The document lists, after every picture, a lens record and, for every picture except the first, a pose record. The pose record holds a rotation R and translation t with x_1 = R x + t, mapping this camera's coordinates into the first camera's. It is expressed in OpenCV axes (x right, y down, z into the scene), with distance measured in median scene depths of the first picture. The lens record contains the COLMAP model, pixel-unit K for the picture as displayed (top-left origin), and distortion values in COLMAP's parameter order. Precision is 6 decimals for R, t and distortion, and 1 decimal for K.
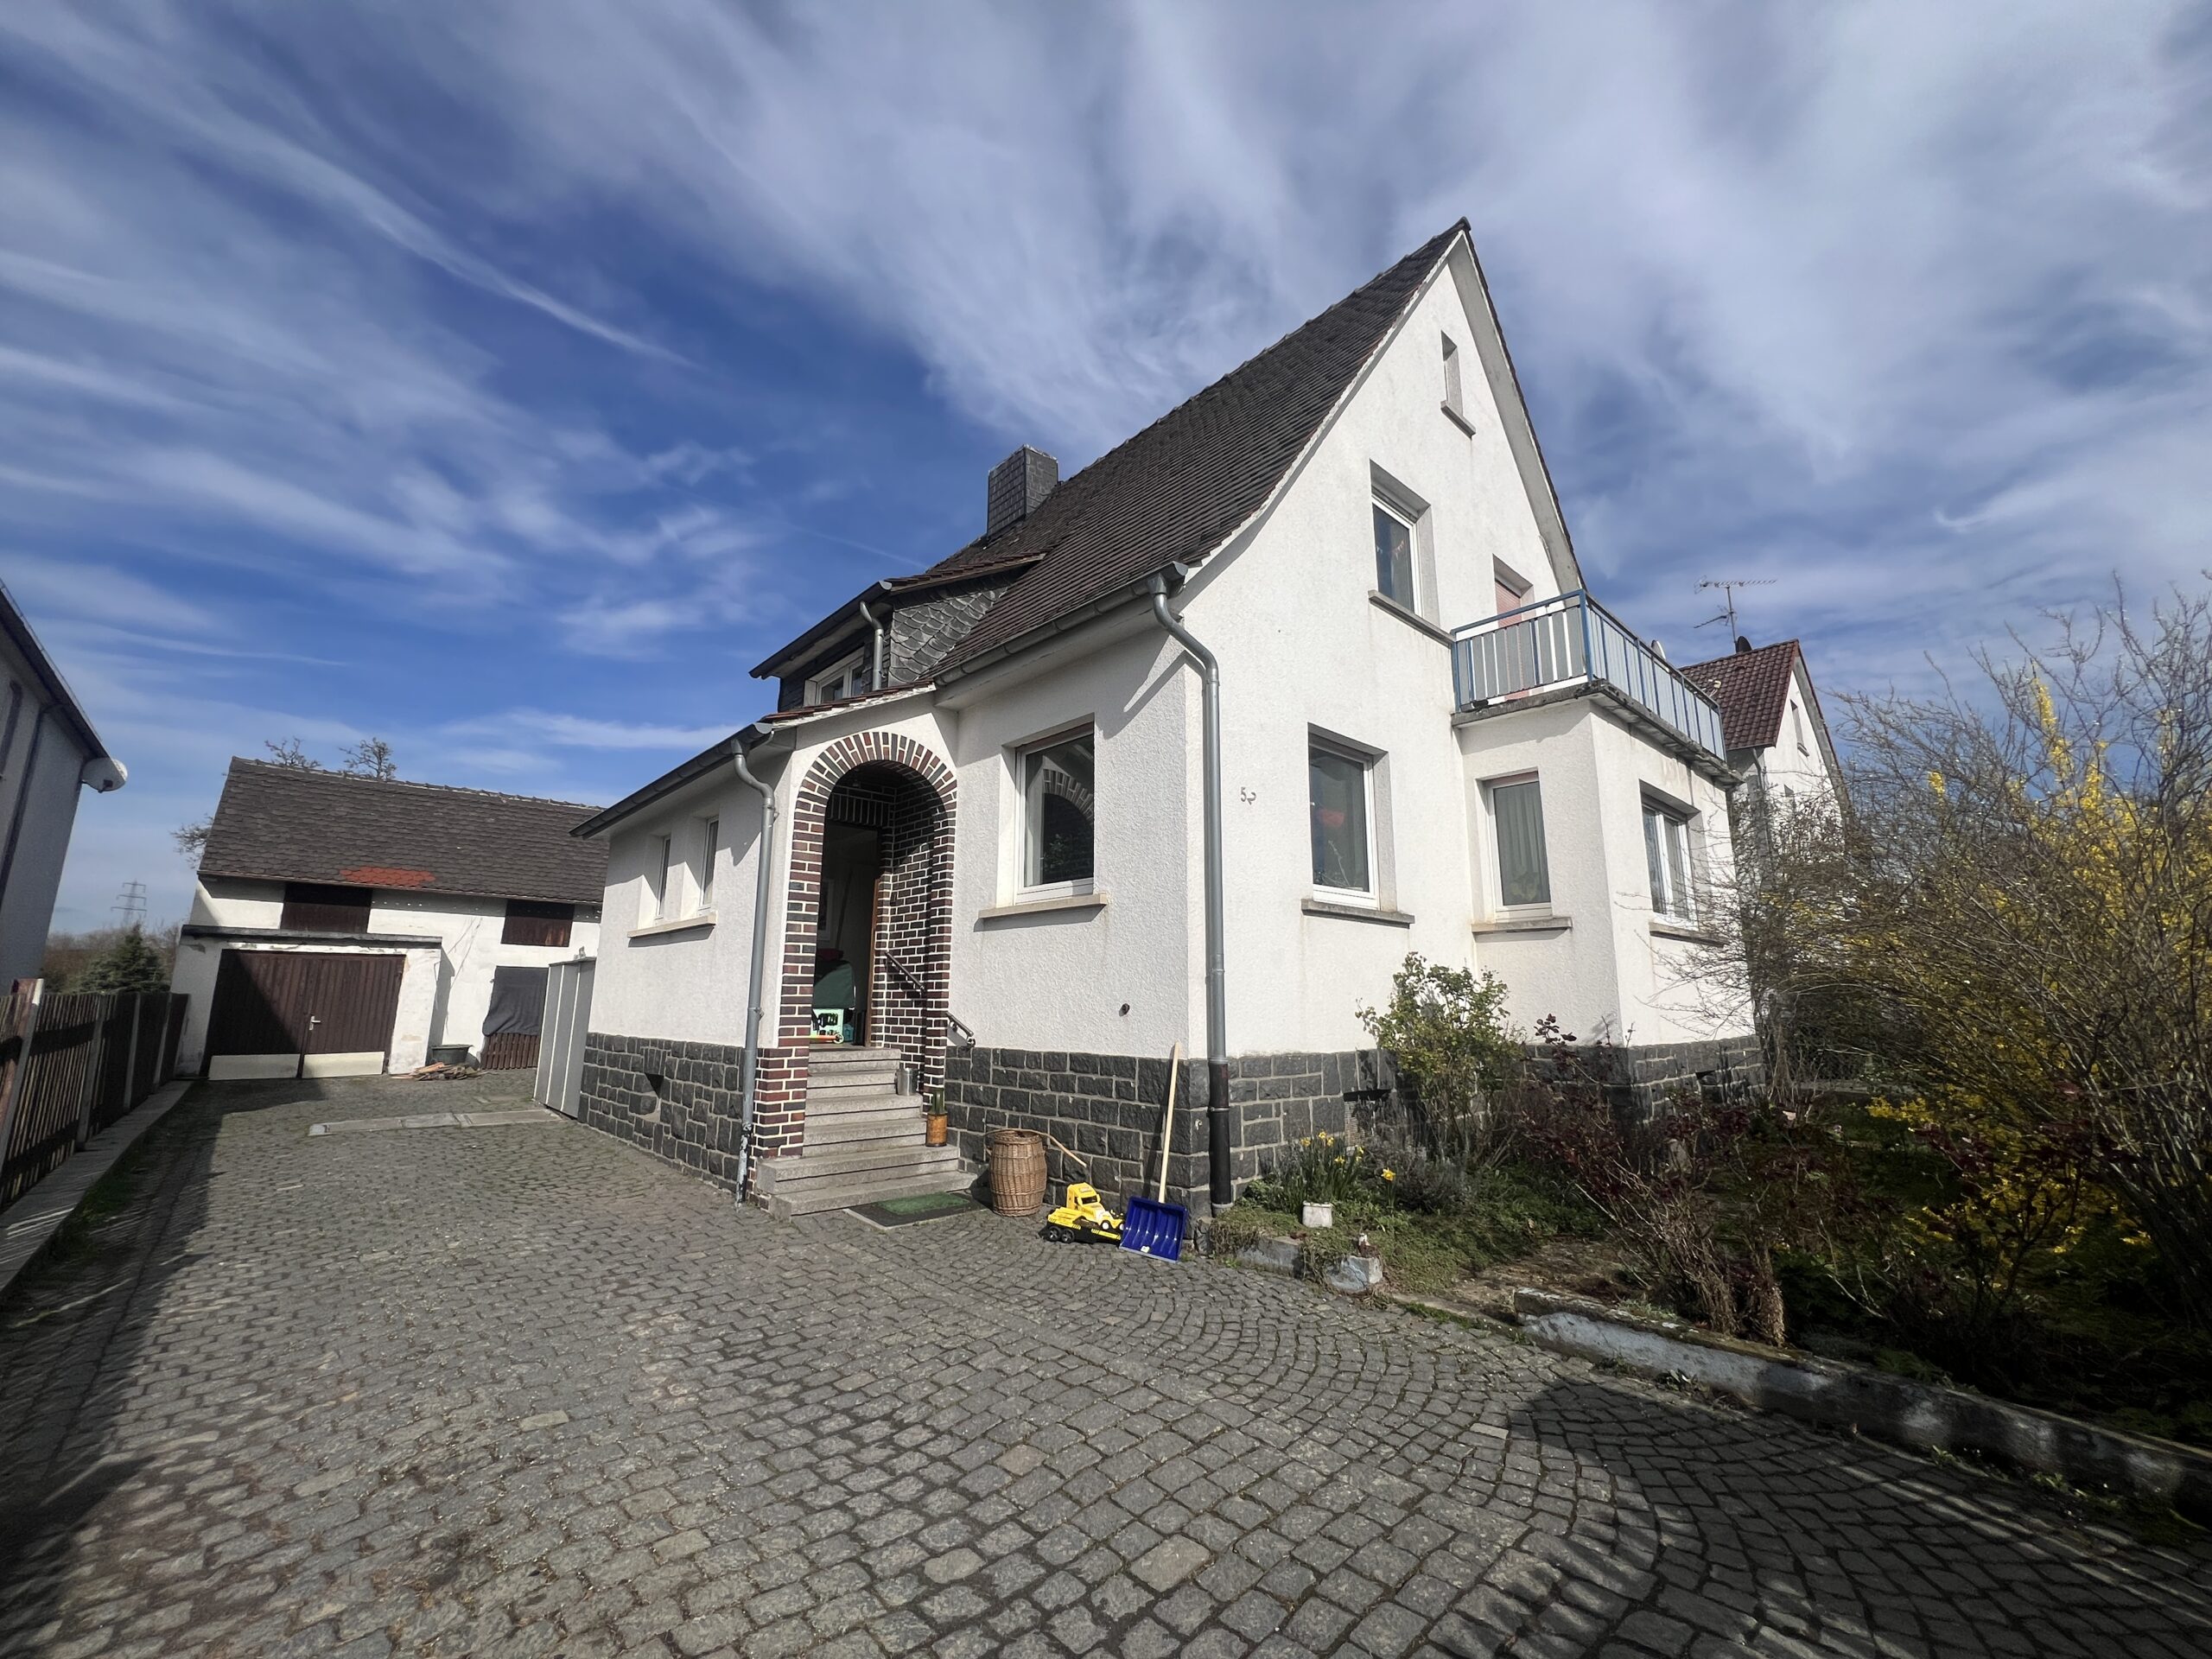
lens RADIAL K [[888.7, 0, 1106.4], [0, 888.7, 840.1], [0, 0, 1]] dist [-0.000968, -0.000068]
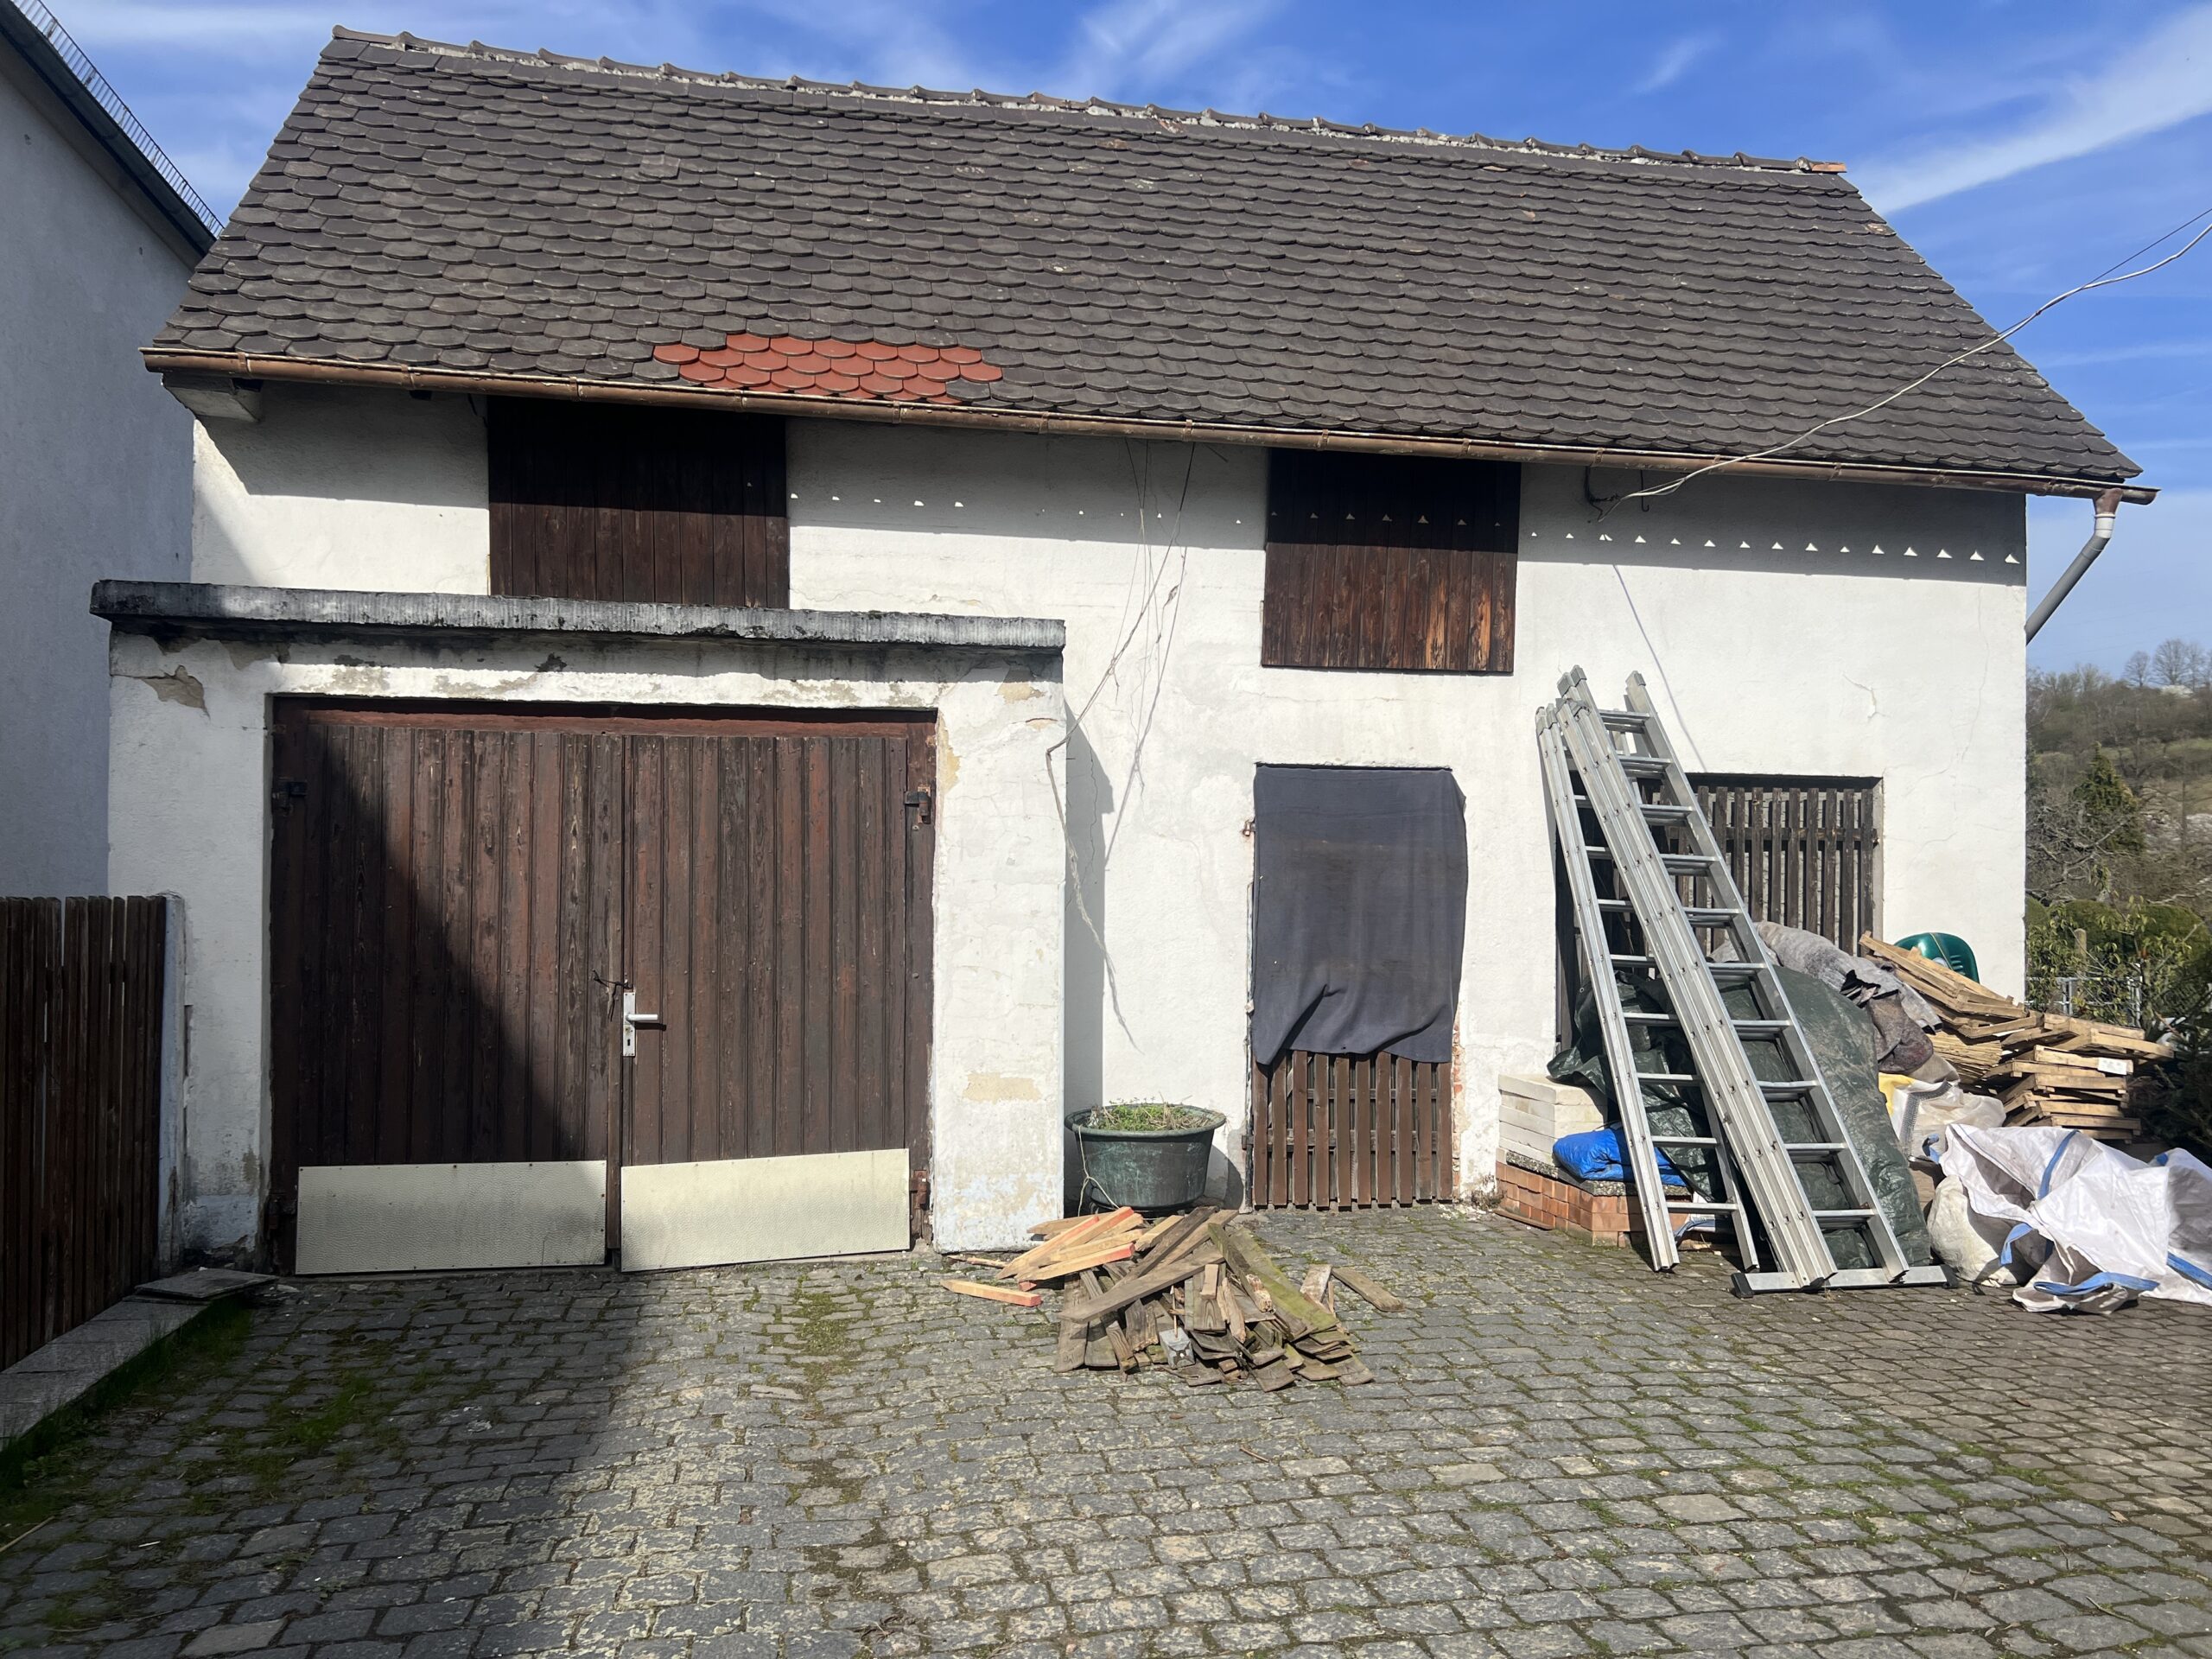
lens RADIAL K [[1675.0, 0, 1107.3], [0, 1675.0, 834.3], [0, 0, 1]] dist [0.000786, 0.000041]
pose [[0.837435, -0.018665, -0.546219, -0.537263], [0.100559, 0.987616, 0.120424, 0.115176], [0.537207, -0.155774, 0.828941, 0.686596]]
